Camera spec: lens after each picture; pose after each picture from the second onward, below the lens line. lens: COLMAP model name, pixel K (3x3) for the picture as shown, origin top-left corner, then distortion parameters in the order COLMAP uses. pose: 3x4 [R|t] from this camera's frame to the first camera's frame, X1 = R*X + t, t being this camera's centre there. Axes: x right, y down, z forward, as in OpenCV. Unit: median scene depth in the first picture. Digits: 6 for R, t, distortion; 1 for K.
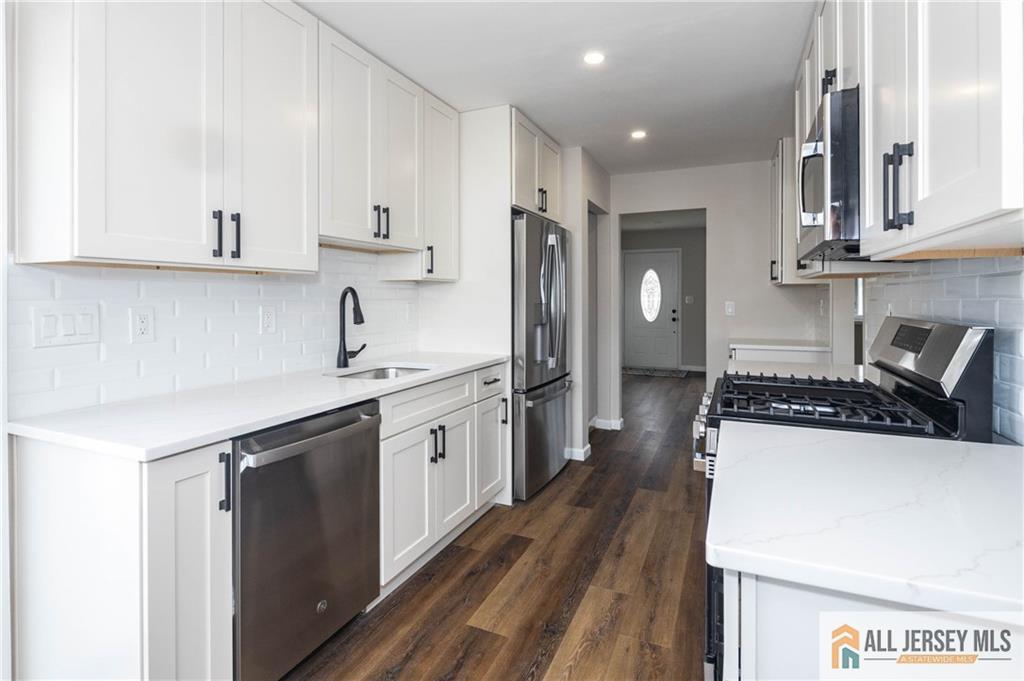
lens RADIAL K [[500.8, 0, 523.6], [0, 500.8, 298.4], [0, 0, 1]] dist [0.003394, -0.000450]
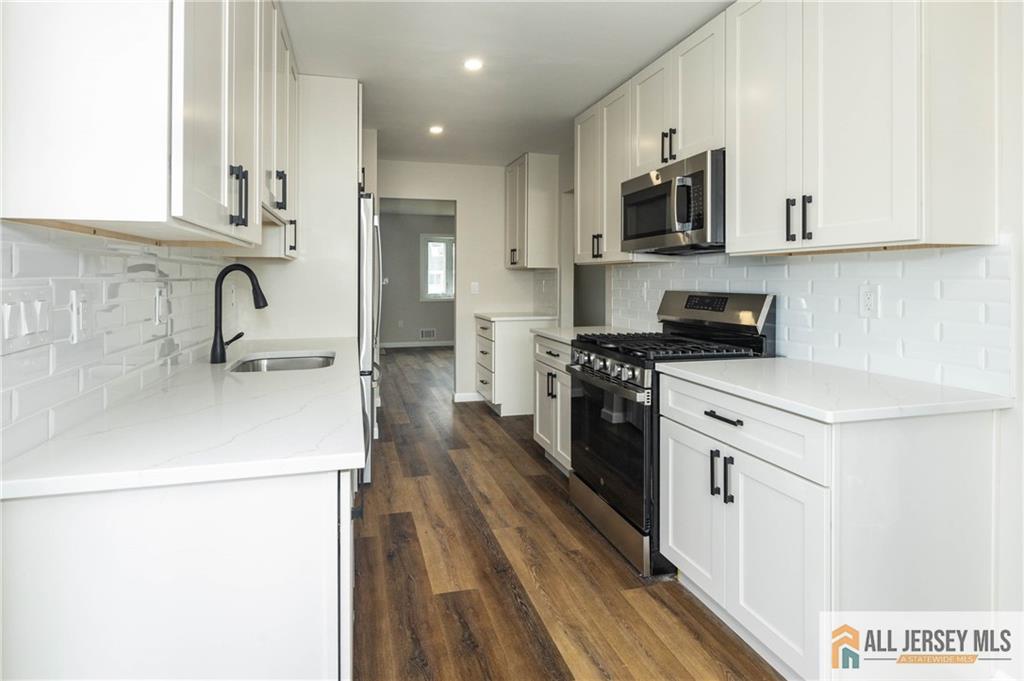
lens RADIAL K [[500.8, 0, 484.7], [0, 500.8, 279.8], [0, 0, 1]] dist [0.003394, -0.000450]
pose [[0.796245, 0.000682, 0.604974, -0.554811], [-0.000419, 1.000000, -0.000576, 0.003331], [-0.604974, 0.000205, 0.796245, 0.098282]]
